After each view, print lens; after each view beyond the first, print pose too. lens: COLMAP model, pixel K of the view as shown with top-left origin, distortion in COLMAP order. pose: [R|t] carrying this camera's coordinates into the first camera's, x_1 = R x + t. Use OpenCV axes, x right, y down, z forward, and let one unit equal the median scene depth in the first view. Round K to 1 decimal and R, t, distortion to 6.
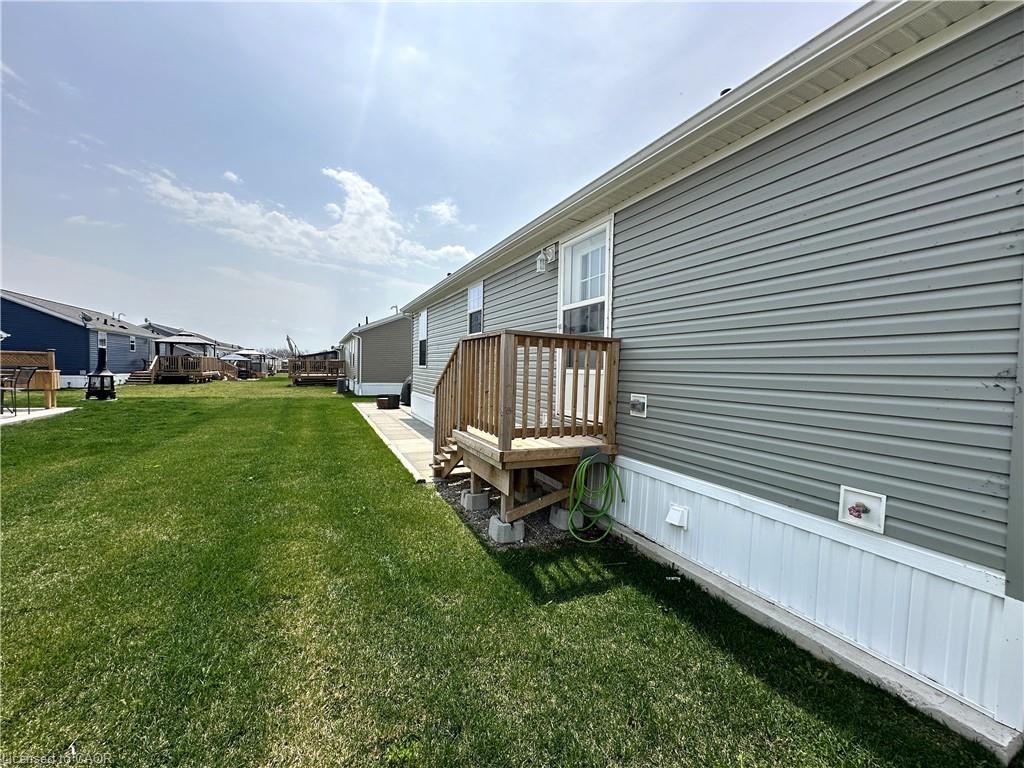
lens RADIAL K [[410.8, 0, 511.2], [0, 410.8, 383.6], [0, 0, 1]] dist [-0.001122, 0.001553]
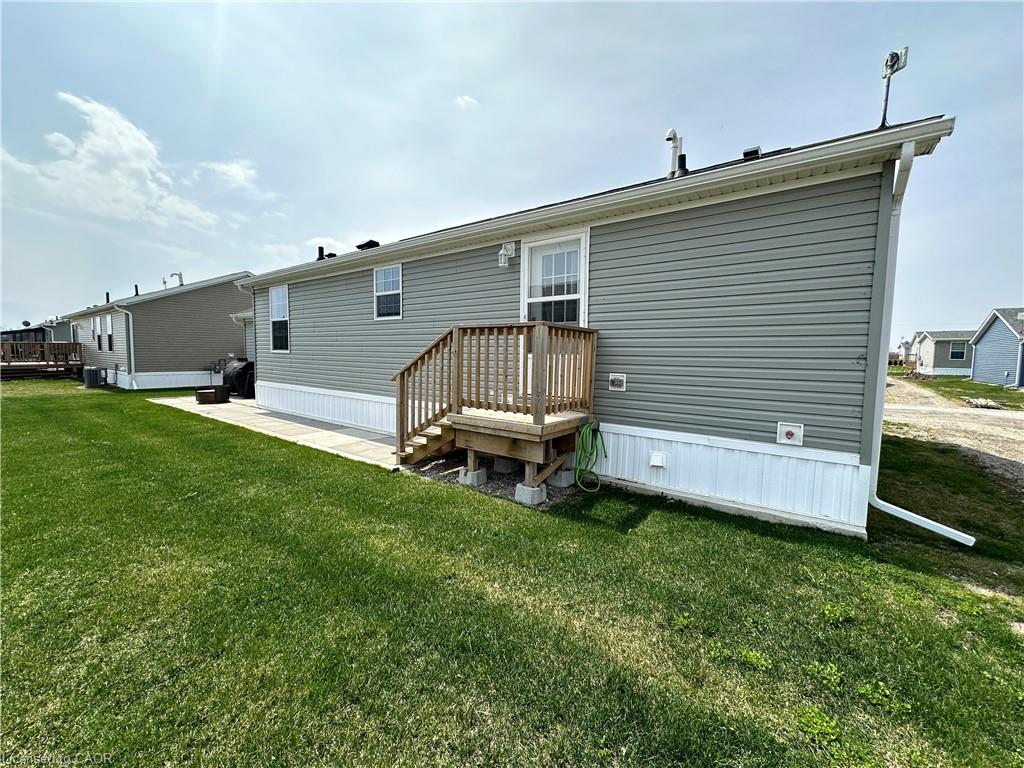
lens RADIAL K [[410.8, 0, 511.9], [0, 410.8, 384.8], [0, 0, 1]] dist [-0.001122, 0.001553]
pose [[0.881530, -0.045798, 0.469901, -0.552235], [0.023970, 0.998342, 0.052333, -0.013398], [-0.471518, -0.034869, 0.881167, 0.011433]]
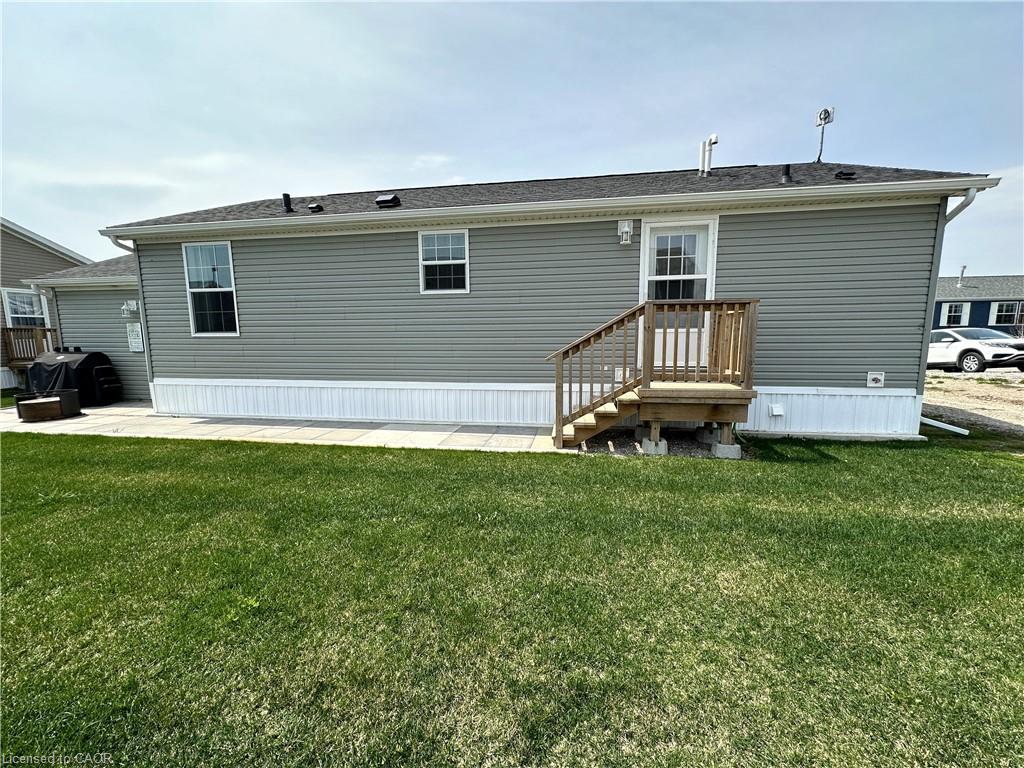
lens RADIAL K [[410.8, 0, 513.2], [0, 410.8, 384.9], [0, 0, 1]] dist [-0.001122, 0.001553]
pose [[0.564775, -0.138303, 0.813573, -1.360334], [0.054150, 0.989943, 0.130694, -0.063723], [-0.823467, -0.029758, 0.566584, 0.768329]]
